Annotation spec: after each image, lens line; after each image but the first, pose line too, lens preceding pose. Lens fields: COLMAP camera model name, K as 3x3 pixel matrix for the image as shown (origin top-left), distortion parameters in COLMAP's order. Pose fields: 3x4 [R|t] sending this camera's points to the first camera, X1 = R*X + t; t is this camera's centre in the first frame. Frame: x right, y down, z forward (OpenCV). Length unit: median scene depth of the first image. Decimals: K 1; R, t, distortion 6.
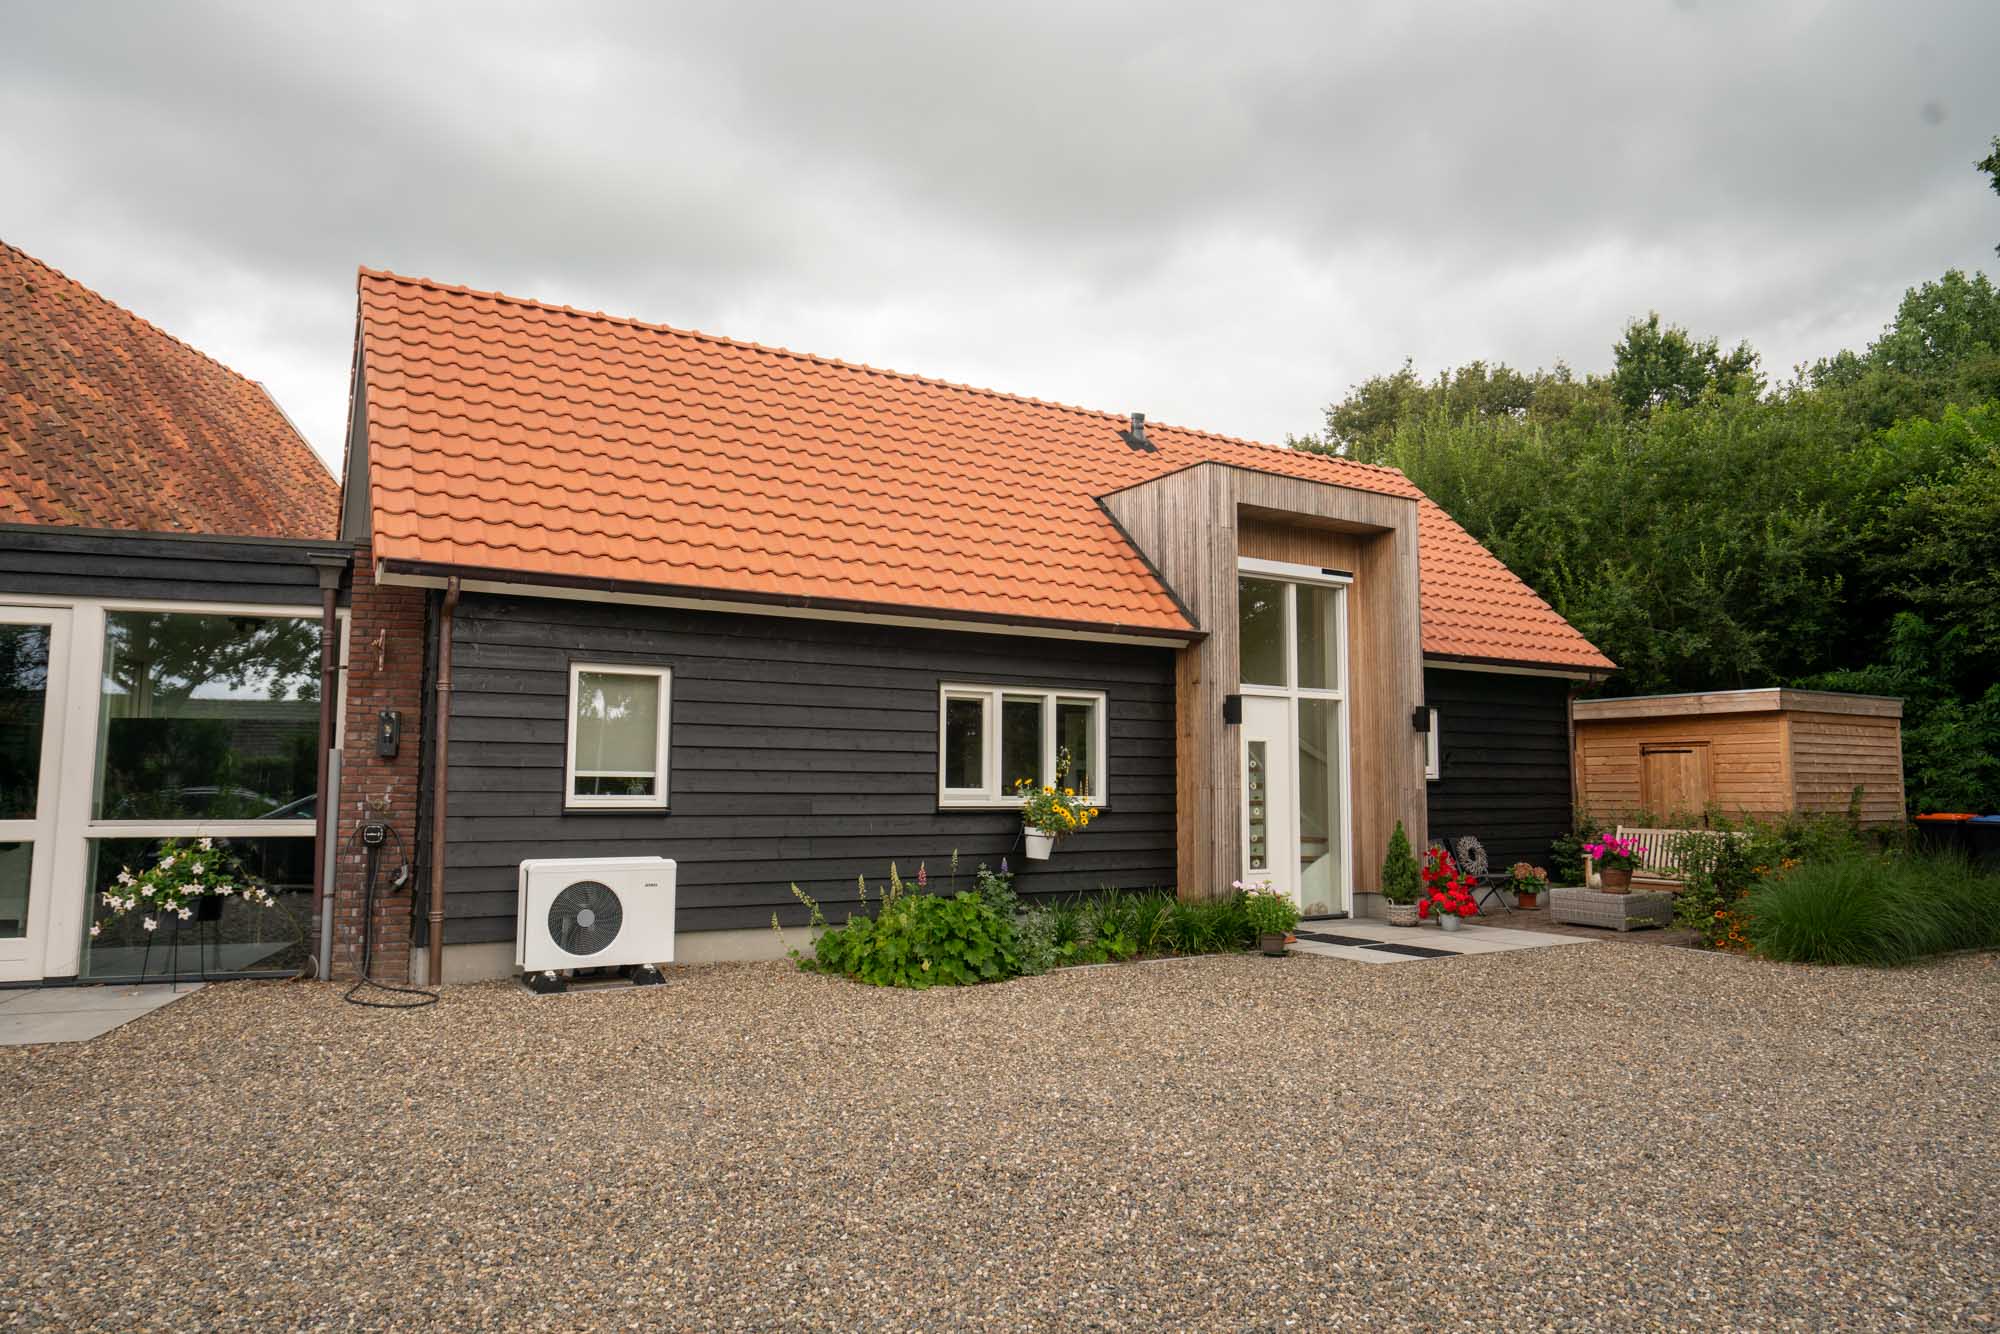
lens RADIAL K [[1294.4, 0, 943.2], [0, 1294.4, 601.7], [0, 0, 1]] dist [0.000914, 0.044284]
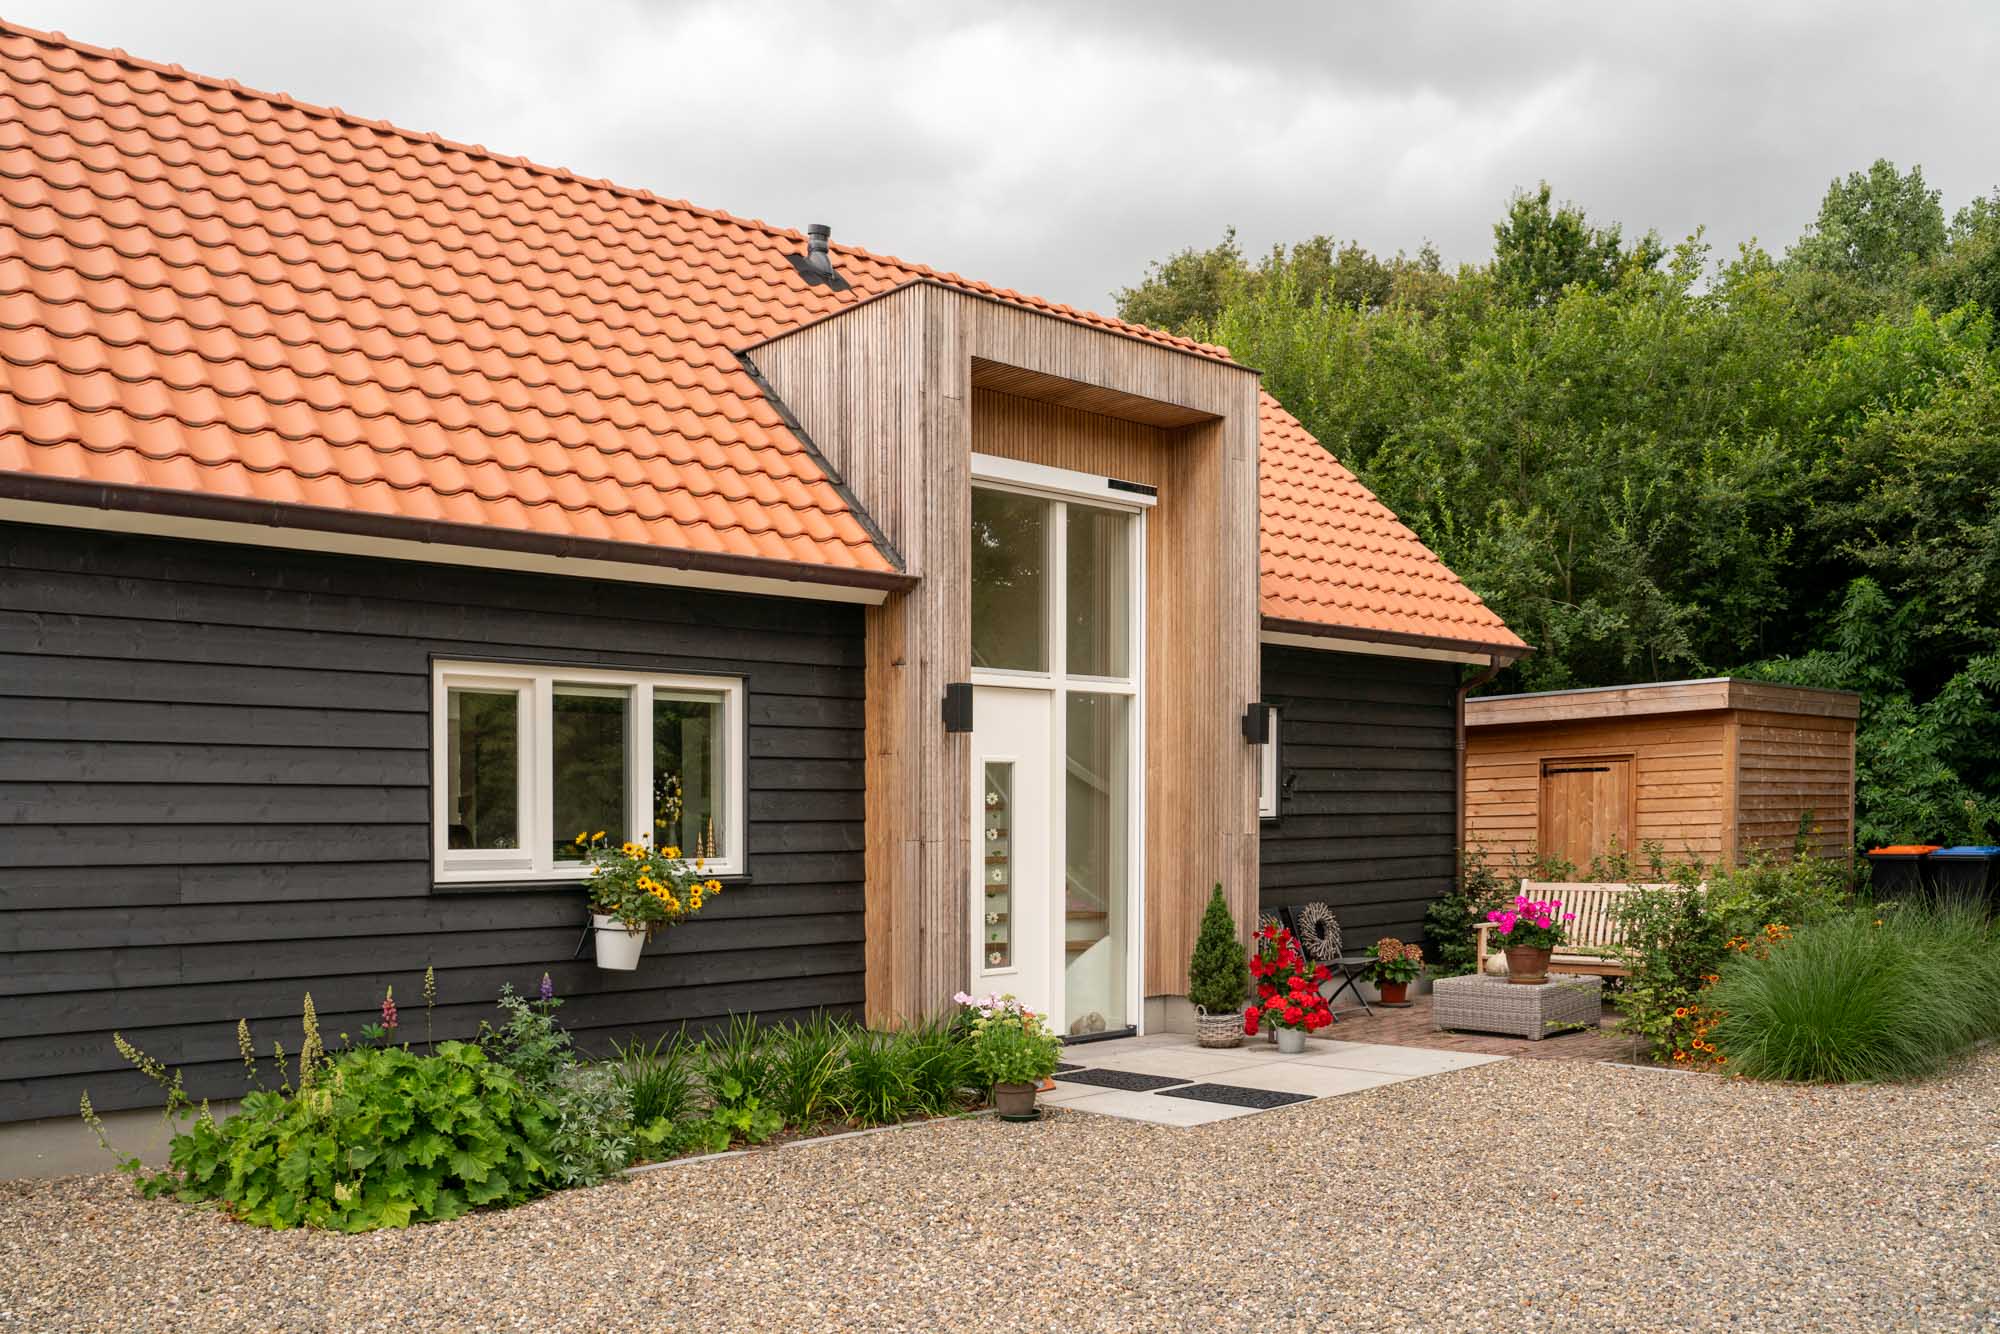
lens RADIAL K [[1650.1, 0, 863.4], [0, 1650.1, 812.9], [0, 0, 1]] dist [0.010967, -0.000938]
pose [[0.990058, -0.016353, 0.139707, 0.067280], [-0.002165, 0.991330, 0.131380, 0.028750], [-0.140644, -0.130376, 0.981438, 0.233730]]
